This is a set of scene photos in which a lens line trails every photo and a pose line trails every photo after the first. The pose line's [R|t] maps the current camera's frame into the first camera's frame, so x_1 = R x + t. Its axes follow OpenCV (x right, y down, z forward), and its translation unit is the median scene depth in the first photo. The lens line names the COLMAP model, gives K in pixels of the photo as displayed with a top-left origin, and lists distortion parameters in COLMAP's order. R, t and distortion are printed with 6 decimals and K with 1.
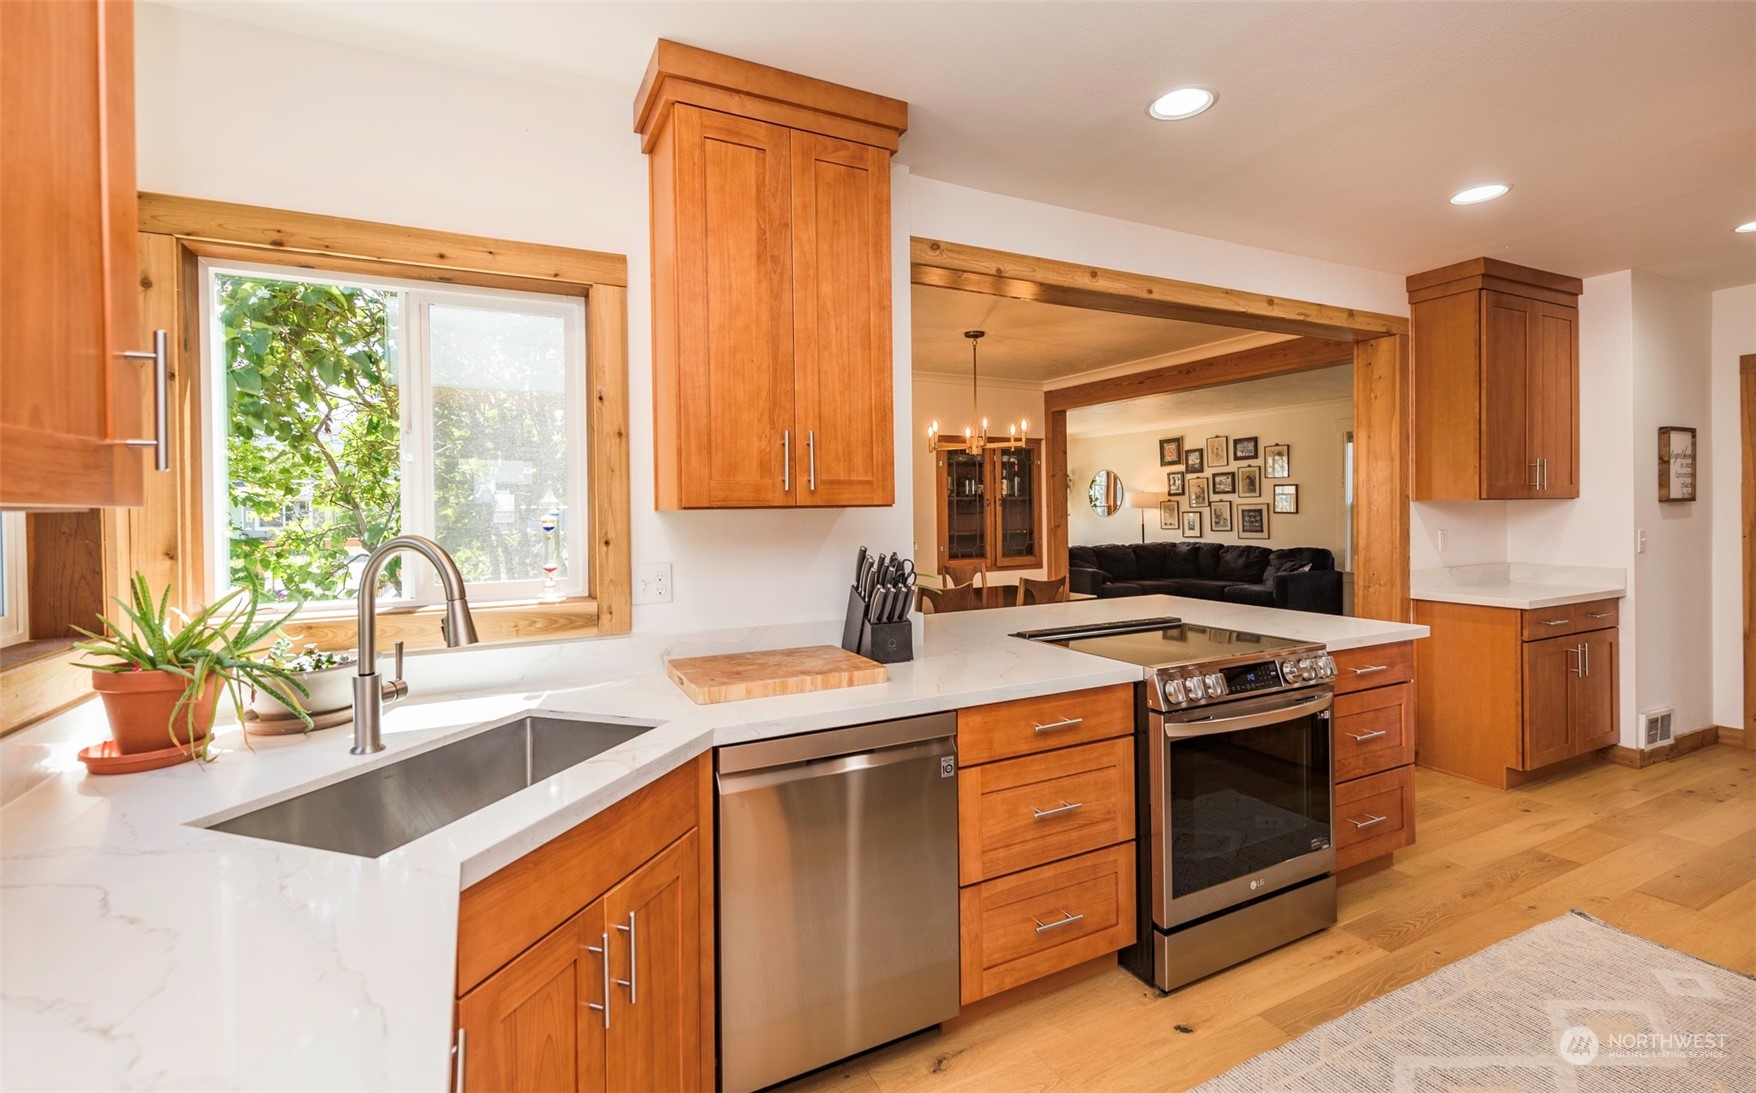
lens RADIAL K [[765.7, 0, 849.8], [0, 765.7, 514.6], [0, 0, 1]] dist [0.012283, -0.000559]
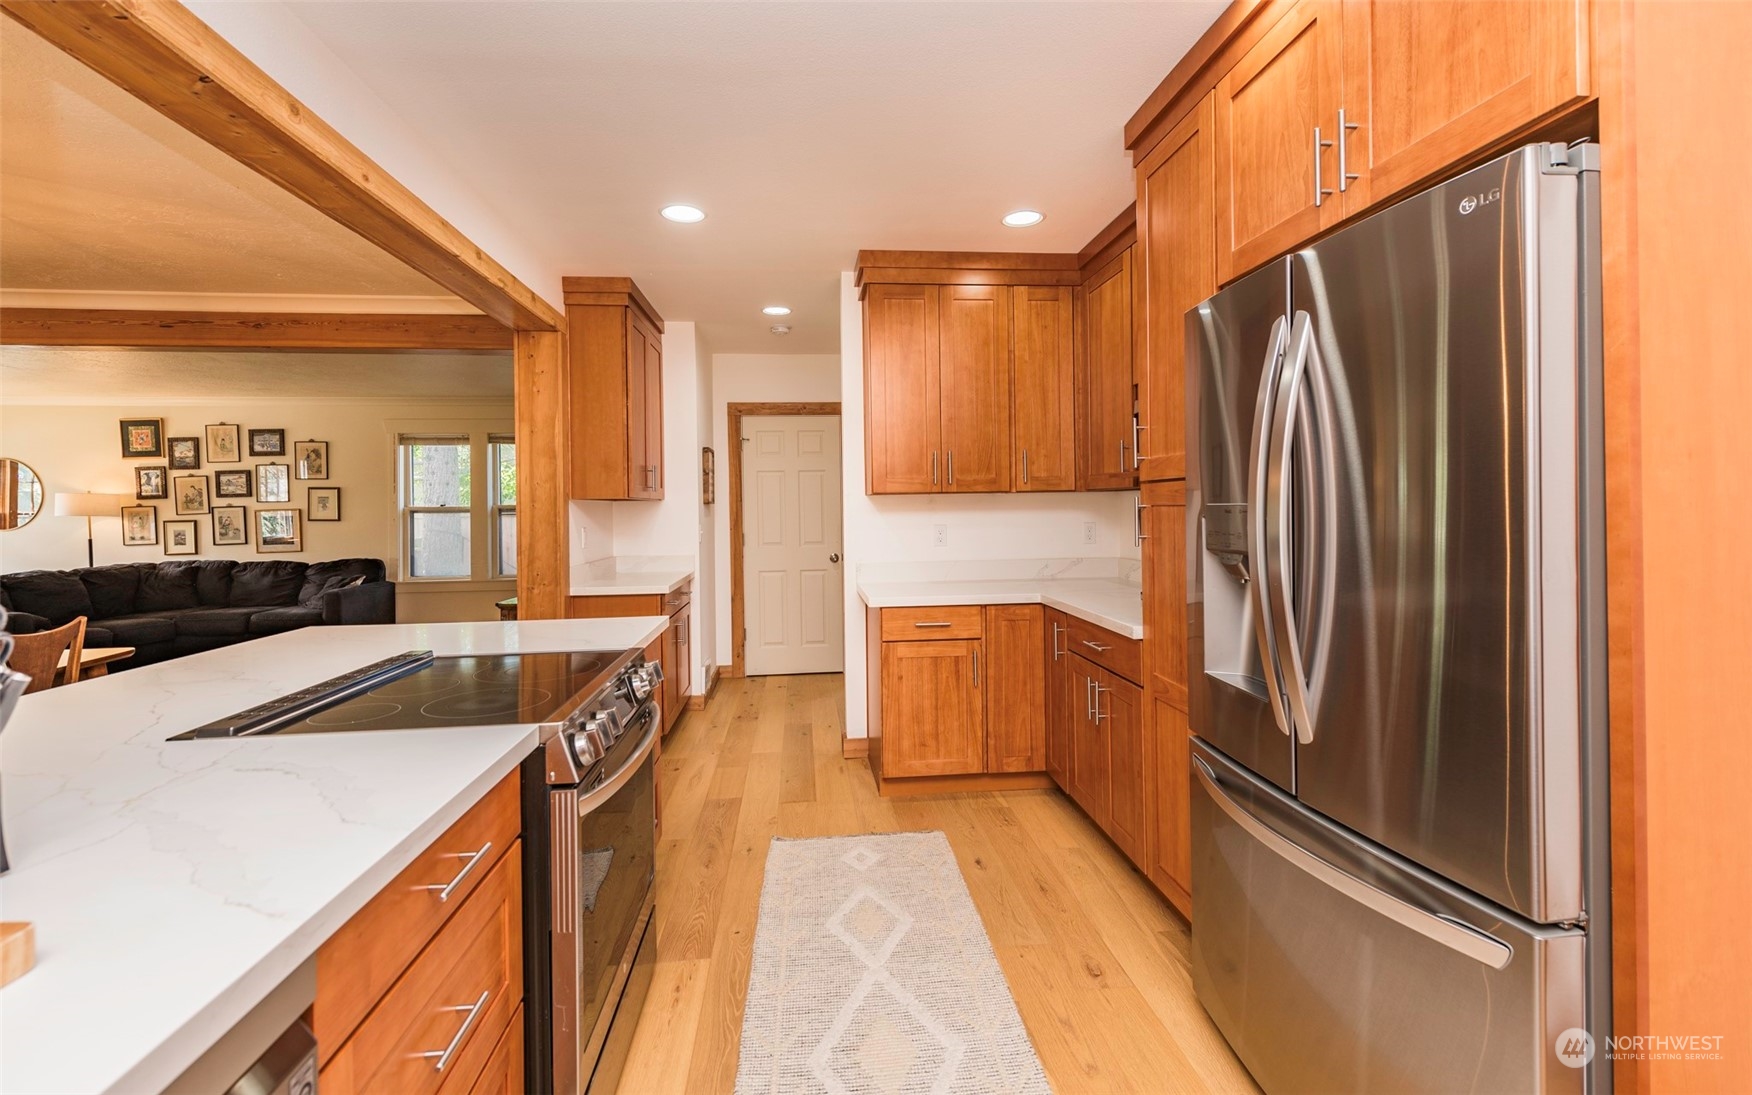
lens RADIAL K [[764.0, 0, 882.4], [0, 764.0, 510.5], [0, 0, 1]] dist [0.012283, -0.000559]
pose [[0.343553, 0.005334, 0.939118, -0.029738], [0.015317, 0.999819, -0.011282, 0.006086], [-0.939008, 0.018260, 0.343409, 0.110590]]
